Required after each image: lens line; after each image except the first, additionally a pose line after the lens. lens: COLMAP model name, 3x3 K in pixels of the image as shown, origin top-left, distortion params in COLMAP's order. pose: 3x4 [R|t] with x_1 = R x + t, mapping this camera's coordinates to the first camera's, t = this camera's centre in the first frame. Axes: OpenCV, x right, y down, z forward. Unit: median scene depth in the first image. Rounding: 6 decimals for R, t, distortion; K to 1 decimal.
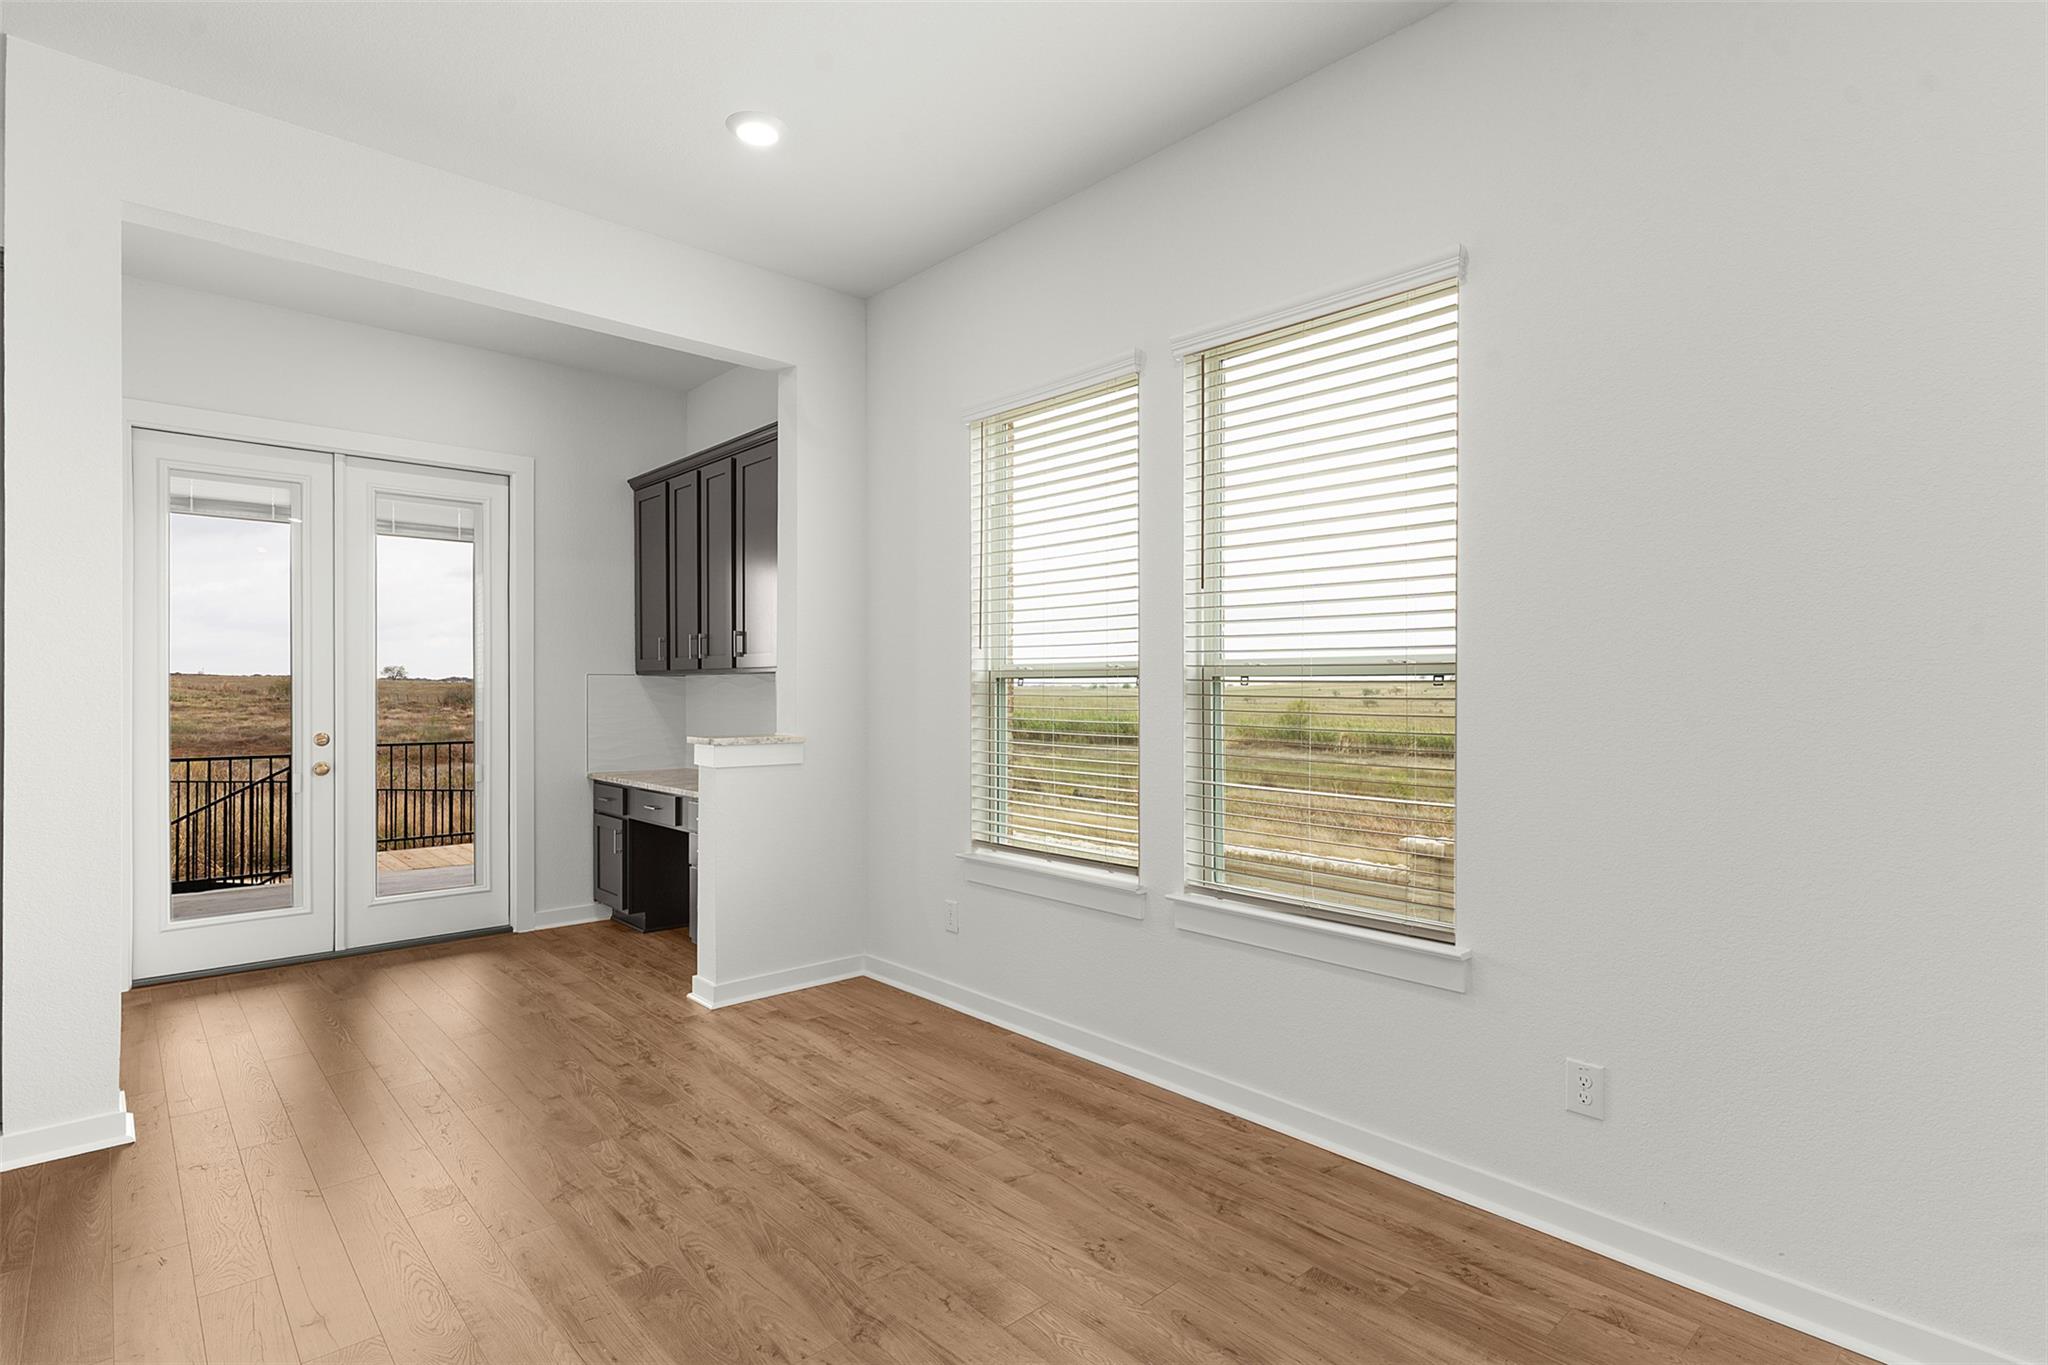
lens RADIAL K [[986.7, 0, 1017.9], [0, 986.7, 694.8], [0, 0, 1]] dist [-0.002112, 0.001787]
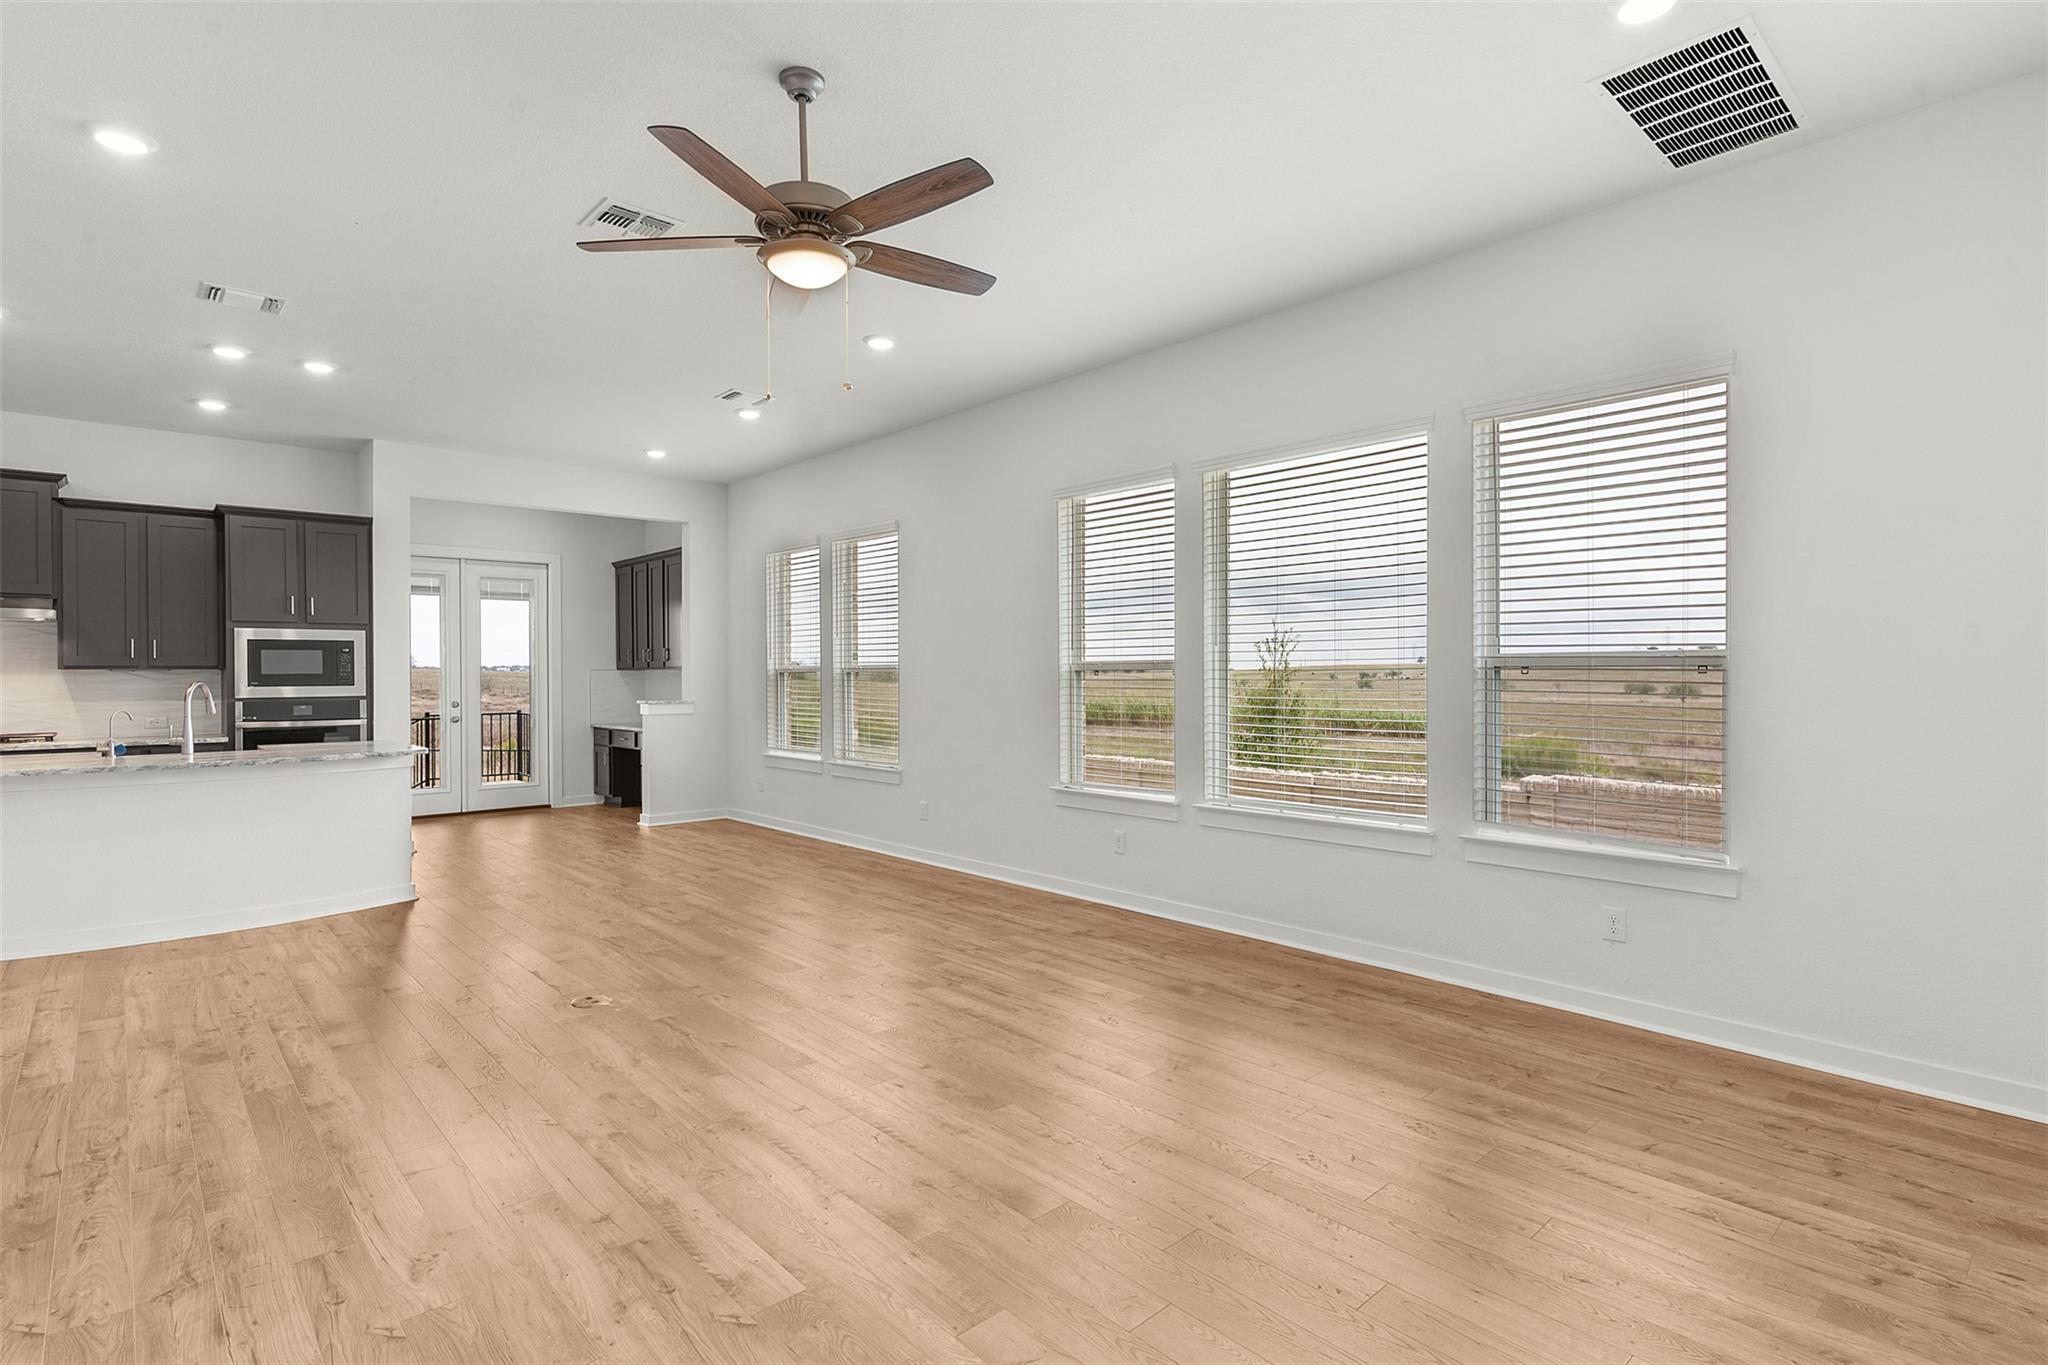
lens RADIAL K [[986.7, 0, 1020.7], [0, 986.7, 682.5], [0, 0, 1]] dist [-0.002112, 0.001787]
pose [[0.999982, -0.005007, -0.003317, 0.420987], [0.005014, 0.999986, 0.001916, 0.003249], [0.003308, -0.001933, 0.999993, -0.944843]]
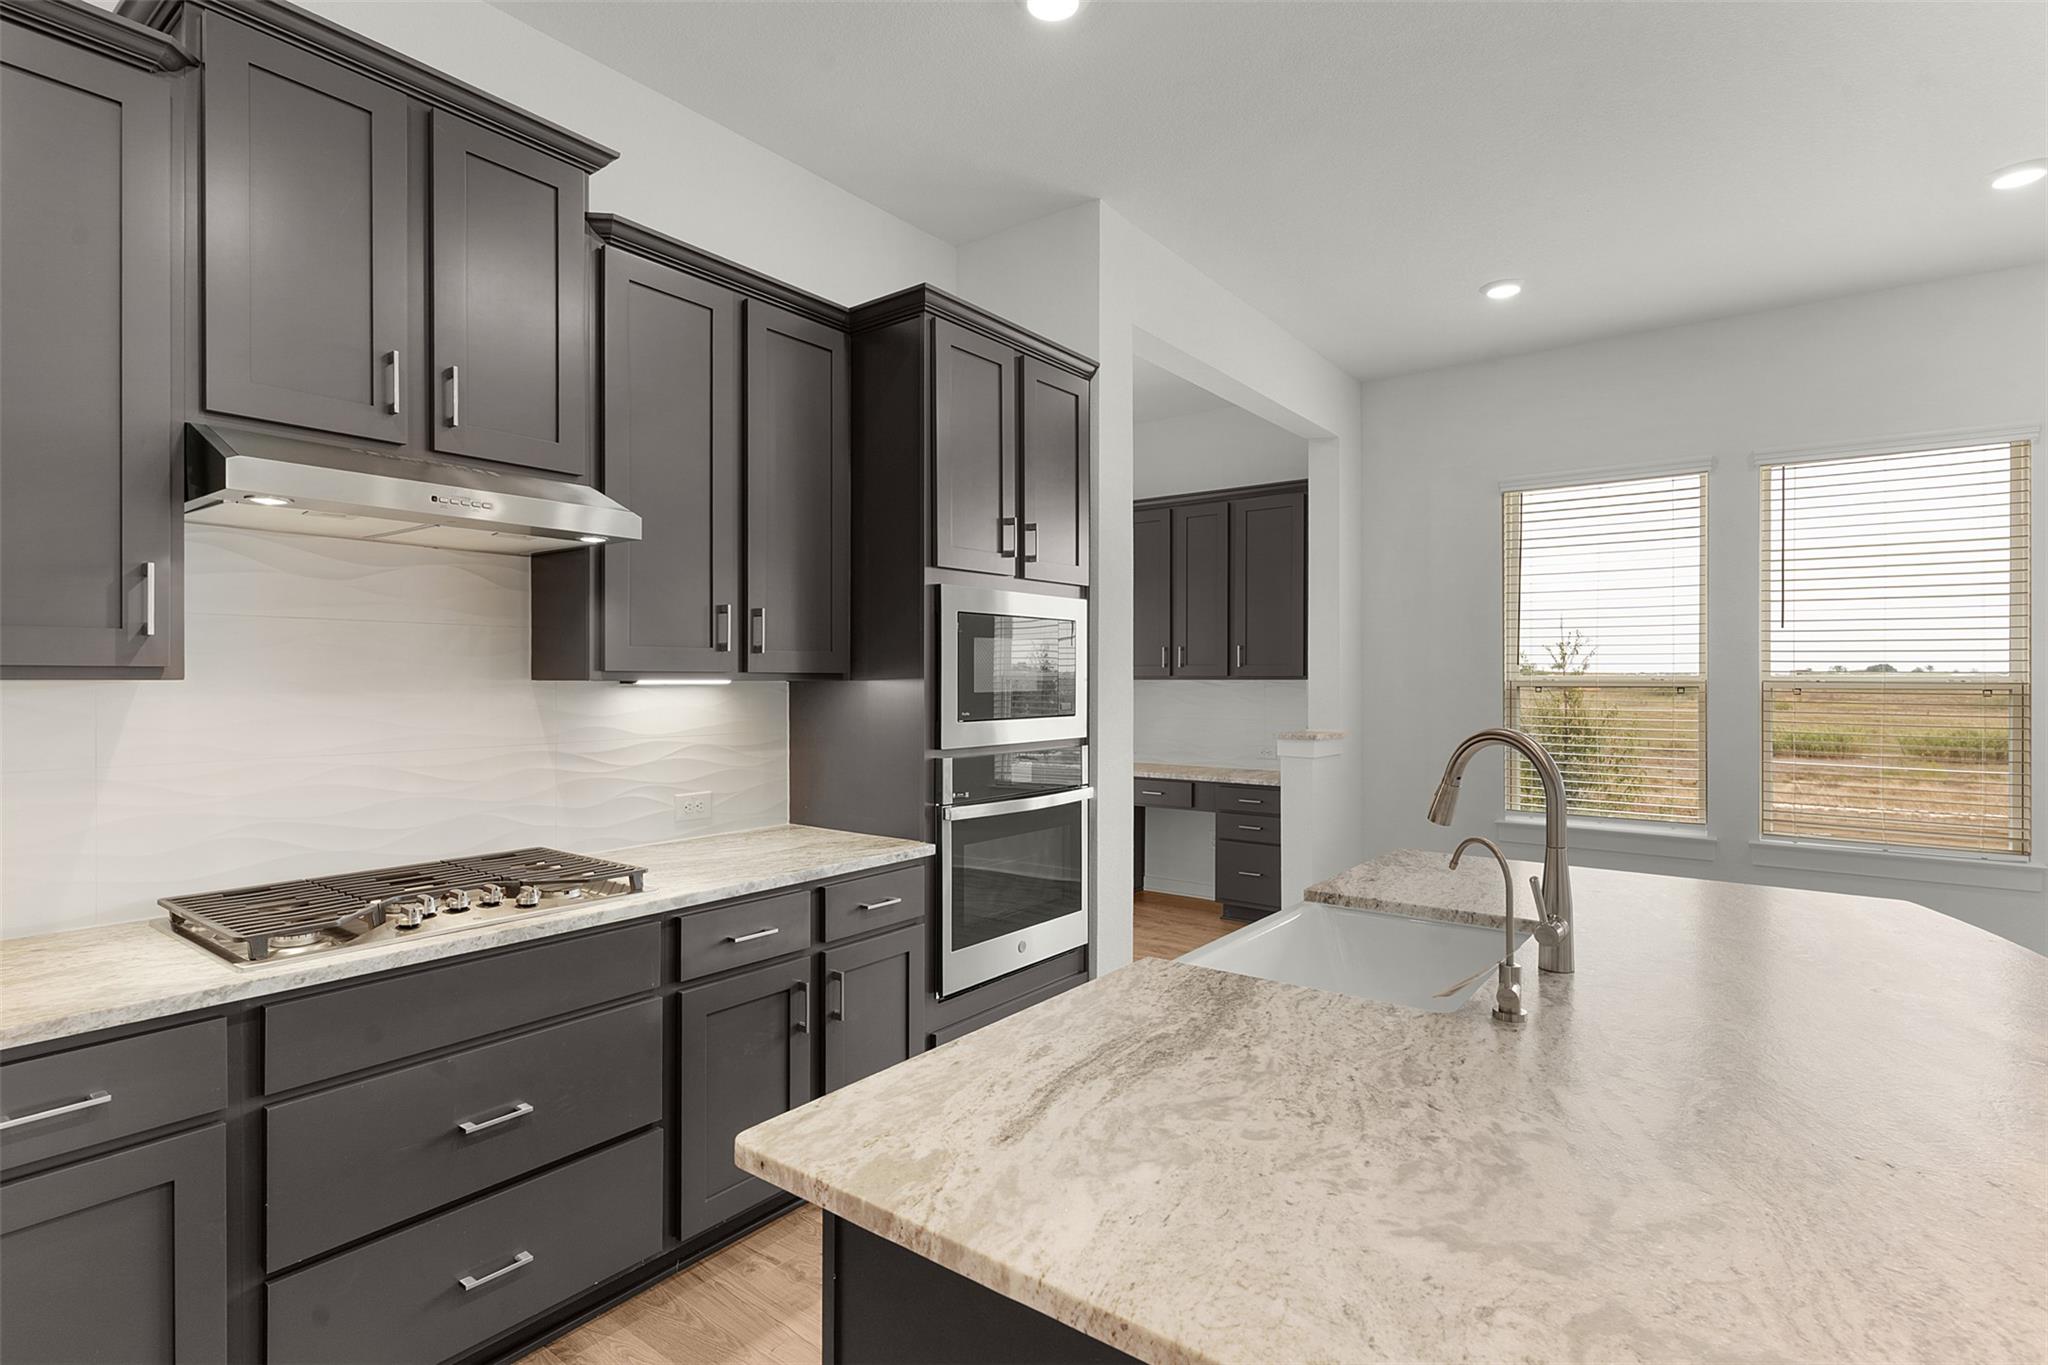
lens RADIAL K [[986.7, 0, 1031.4], [0, 986.7, 679.6], [0, 0, 1]] dist [-0.002112, 0.001787]
pose [[0.983942, 0.001649, 0.178480, -0.734263], [-0.000568, 0.999981, -0.006113, -0.015330], [-0.178487, 0.005913, 0.983925, -0.149365]]
